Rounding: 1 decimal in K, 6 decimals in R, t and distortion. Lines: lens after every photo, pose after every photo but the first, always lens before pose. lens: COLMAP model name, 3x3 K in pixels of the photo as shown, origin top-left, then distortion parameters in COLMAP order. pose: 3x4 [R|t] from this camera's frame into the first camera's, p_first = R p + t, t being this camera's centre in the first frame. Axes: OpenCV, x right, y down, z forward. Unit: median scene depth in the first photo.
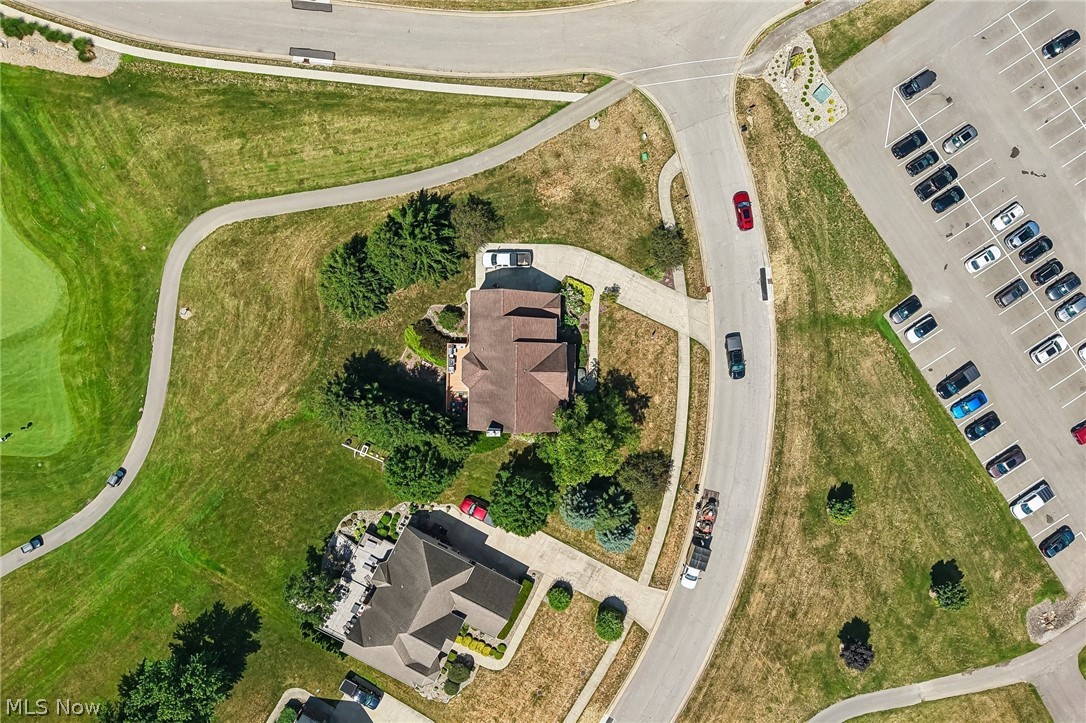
lens RADIAL K [[765.9, 0, 543.0], [0, 765.9, 361.5], [0, 0, 1]] dist [0.021402, -0.001347]
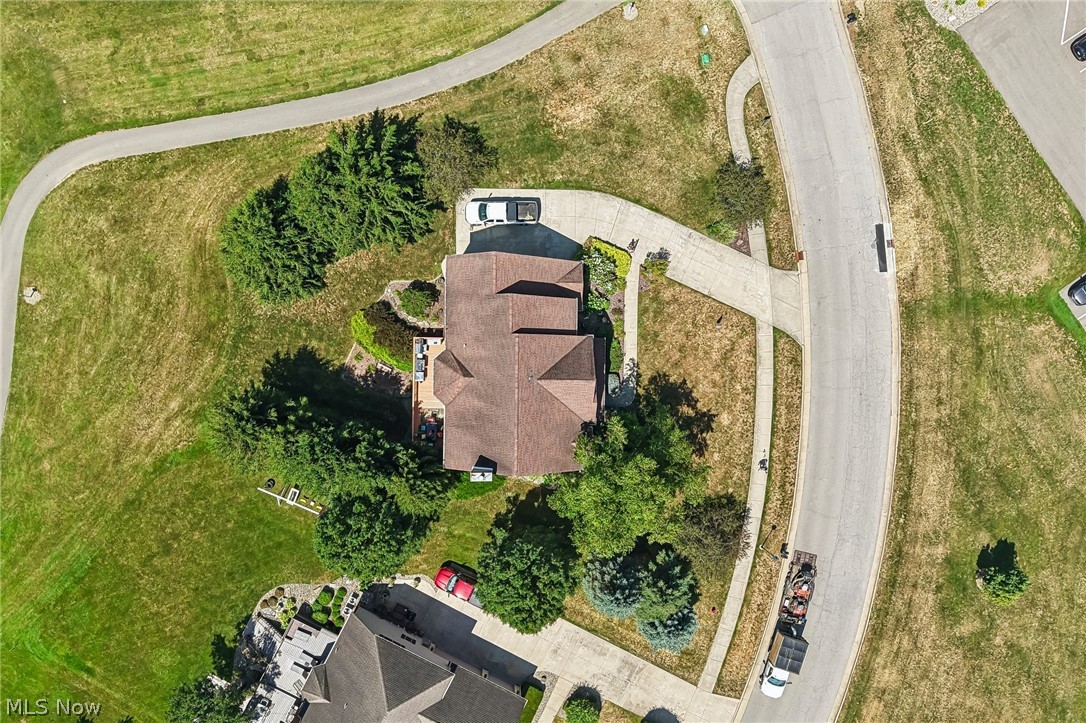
lens RADIAL K [[765.9, 0, 543.0], [0, 765.9, 361.5], [0, 0, 1]] dist [0.021402, -0.001347]
pose [[0.999986, -0.004584, -0.002640, -0.009791], [0.004586, 0.999989, 0.000393, -0.002084], [0.002638, -0.000405, 0.999996, 0.320292]]
